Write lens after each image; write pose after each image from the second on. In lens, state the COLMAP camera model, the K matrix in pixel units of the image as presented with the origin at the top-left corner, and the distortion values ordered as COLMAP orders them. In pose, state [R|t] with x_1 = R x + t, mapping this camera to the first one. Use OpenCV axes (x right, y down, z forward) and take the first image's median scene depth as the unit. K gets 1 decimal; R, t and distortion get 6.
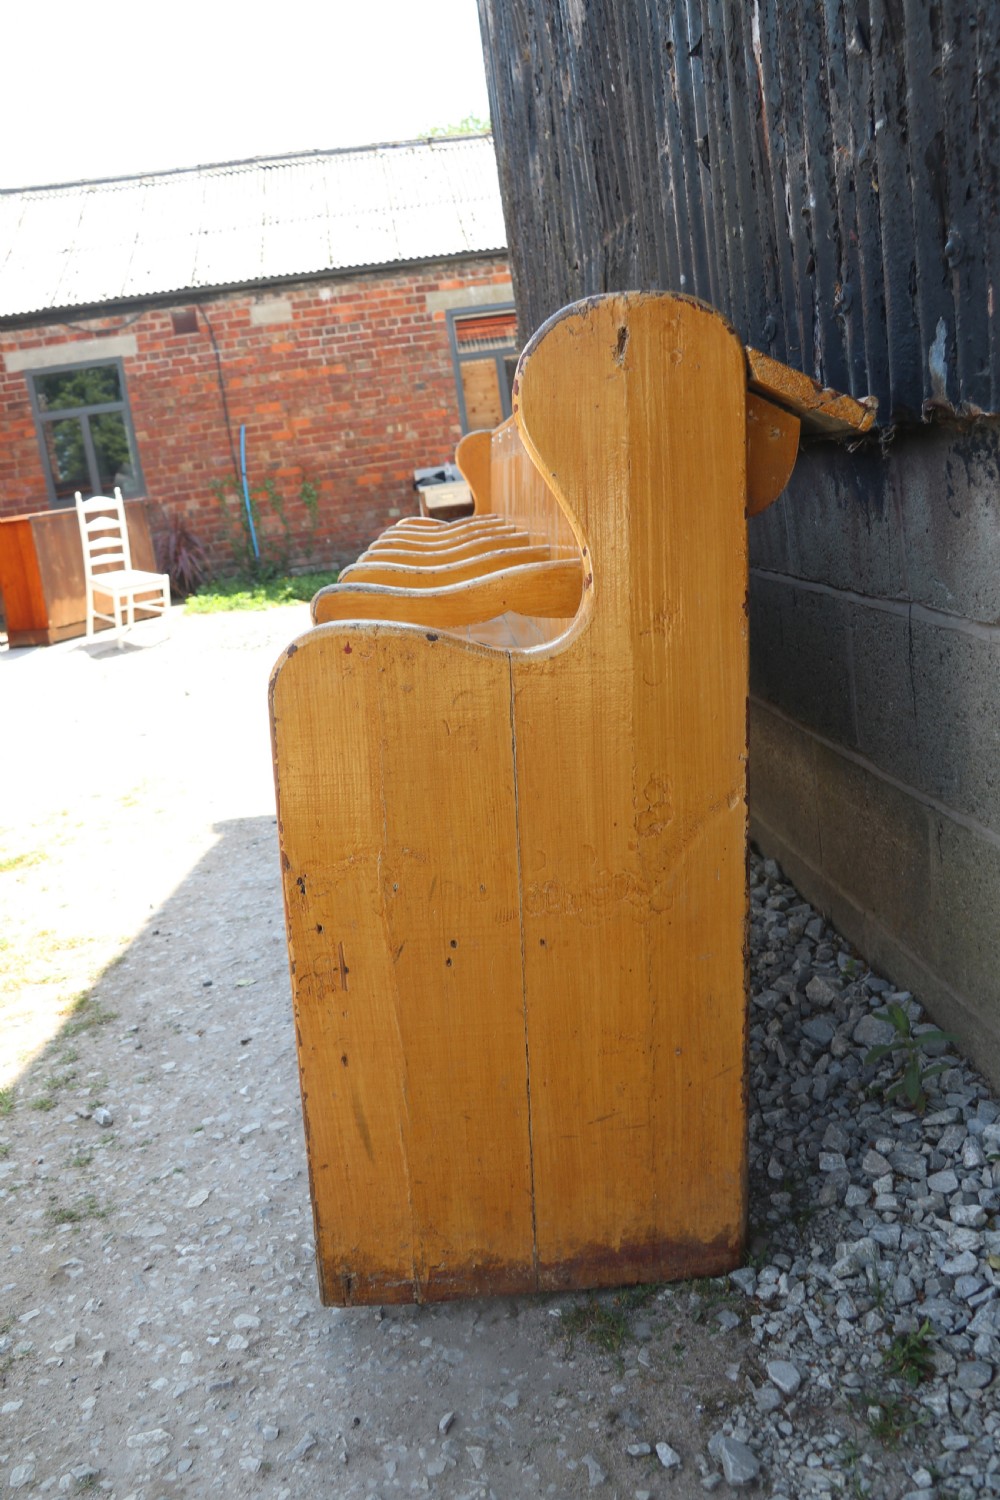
lens RADIAL K [[1337.3, 0, 501.6], [0, 1337.3, 752.1], [0, 0, 1]] dist [-0.141175, 0.143514]
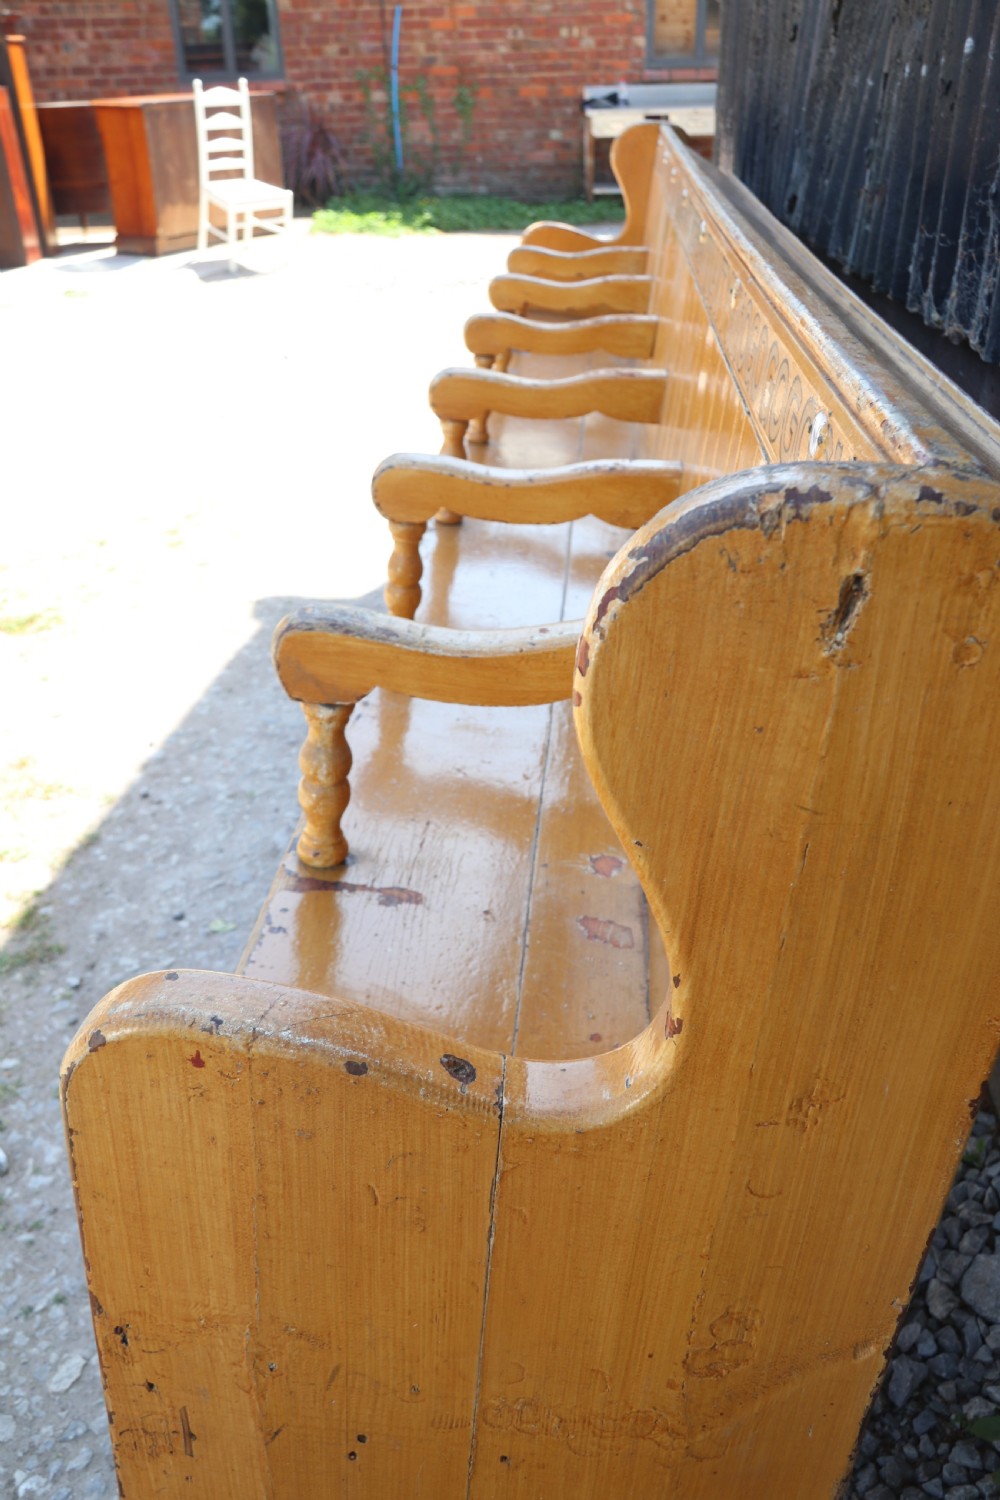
lens RADIAL K [[1300.2, 0, 503.7], [0, 1300.2, 751.8], [0, 0, 1]] dist [-0.146774, 0.180121]
pose [[0.985700, 0.157253, -0.060551, 0.002280], [-0.132106, 0.944224, 0.301643, -0.053792], [0.104608, -0.289331, 0.951496, 0.084449]]
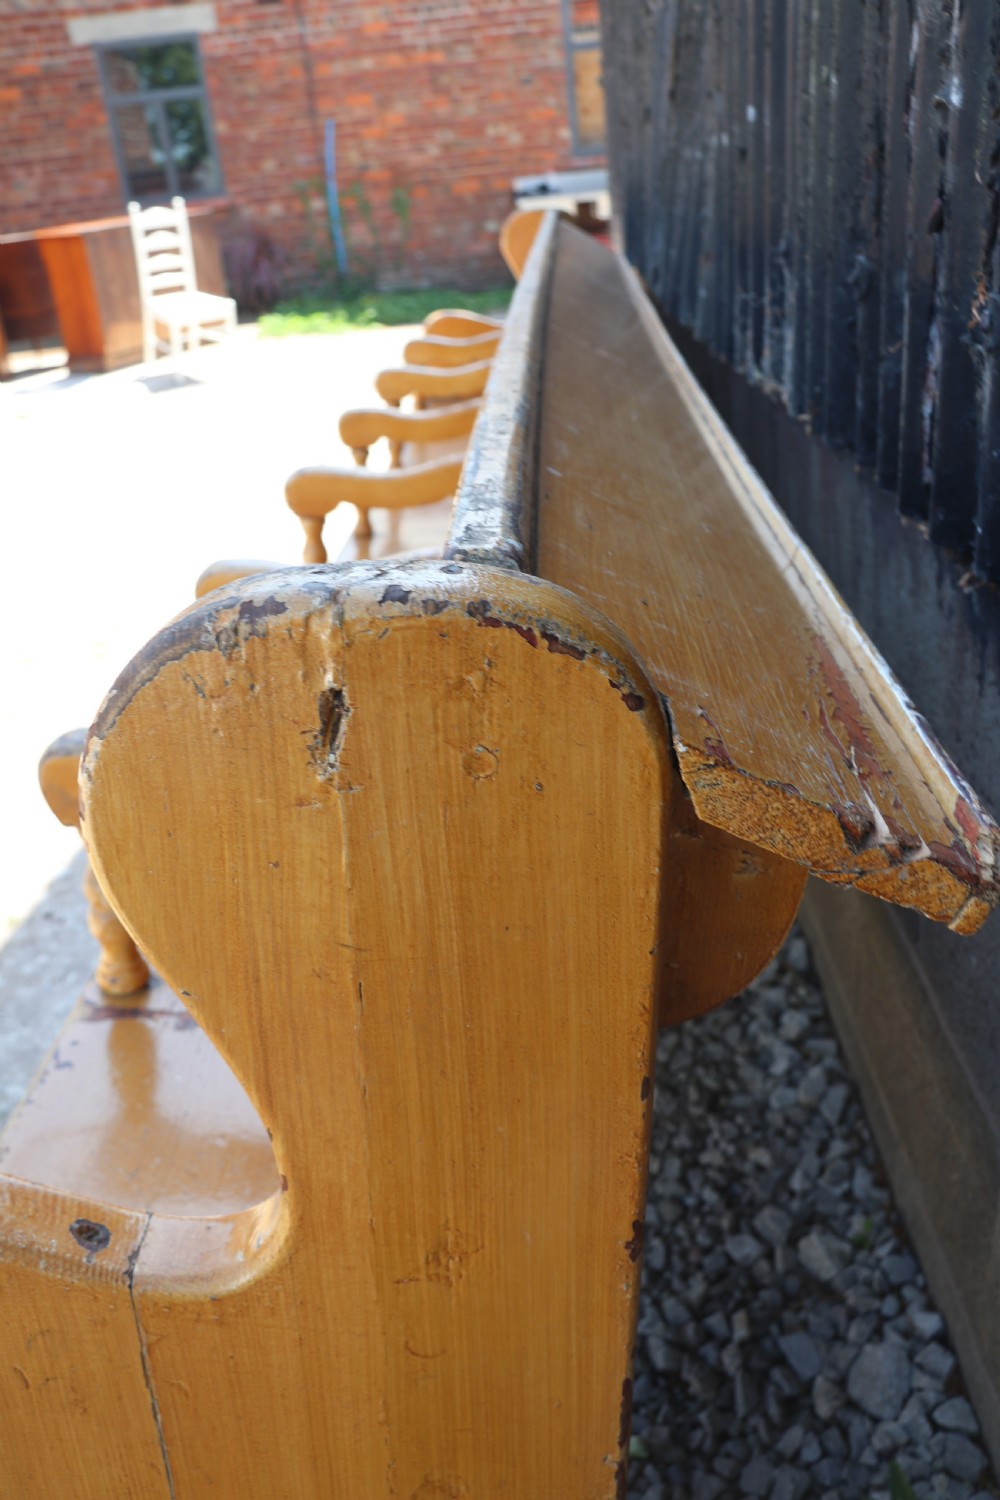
lens RADIAL K [[1286.5, 0, 504.9], [0, 1286.5, 748.6], [0, 0, 1]] dist [-0.164523, 0.190801]
pose [[0.994659, 0.073977, -0.071983, 0.023870], [-0.054309, 0.968126, 0.244505, -0.056674], [0.087776, -0.239289, 0.966973, 0.093438]]
